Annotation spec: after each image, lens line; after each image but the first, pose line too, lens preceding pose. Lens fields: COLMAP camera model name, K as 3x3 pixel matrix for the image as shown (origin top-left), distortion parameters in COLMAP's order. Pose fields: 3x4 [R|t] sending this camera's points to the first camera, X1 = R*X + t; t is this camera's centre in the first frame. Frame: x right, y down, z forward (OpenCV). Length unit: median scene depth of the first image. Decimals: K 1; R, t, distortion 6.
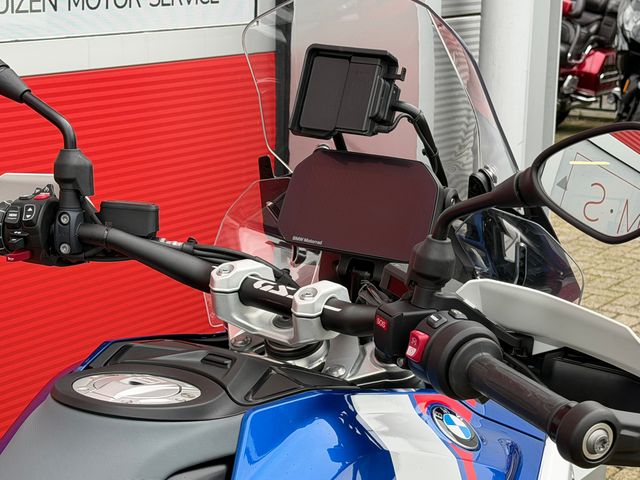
lens RADIAL K [[1396.3, 0, 333.8], [0, 1396.3, 240.2], [0, 0, 1]] dist [0.114051, 0.465443]
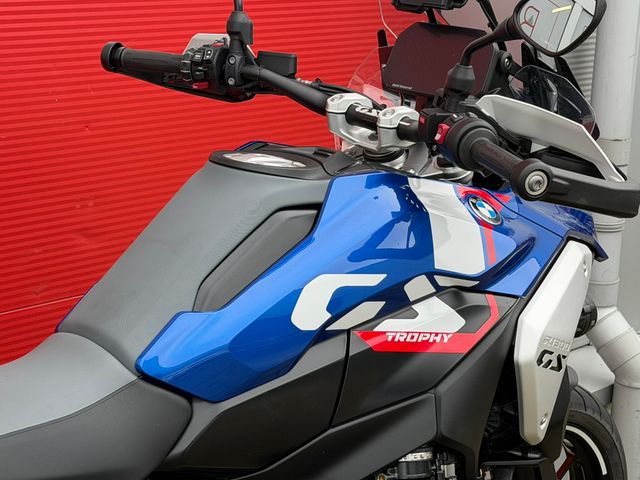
lens RADIAL K [[1396.3, 0, 333.8], [0, 1396.3, 240.2], [0, 0, 1]] dist [0.114051, 0.465443]
pose [[0.984775, 0.061114, -0.162735, 0.160952], [-0.057373, 0.997971, 0.027597, 0.126993], [0.164091, -0.017840, 0.986284, -0.417716]]
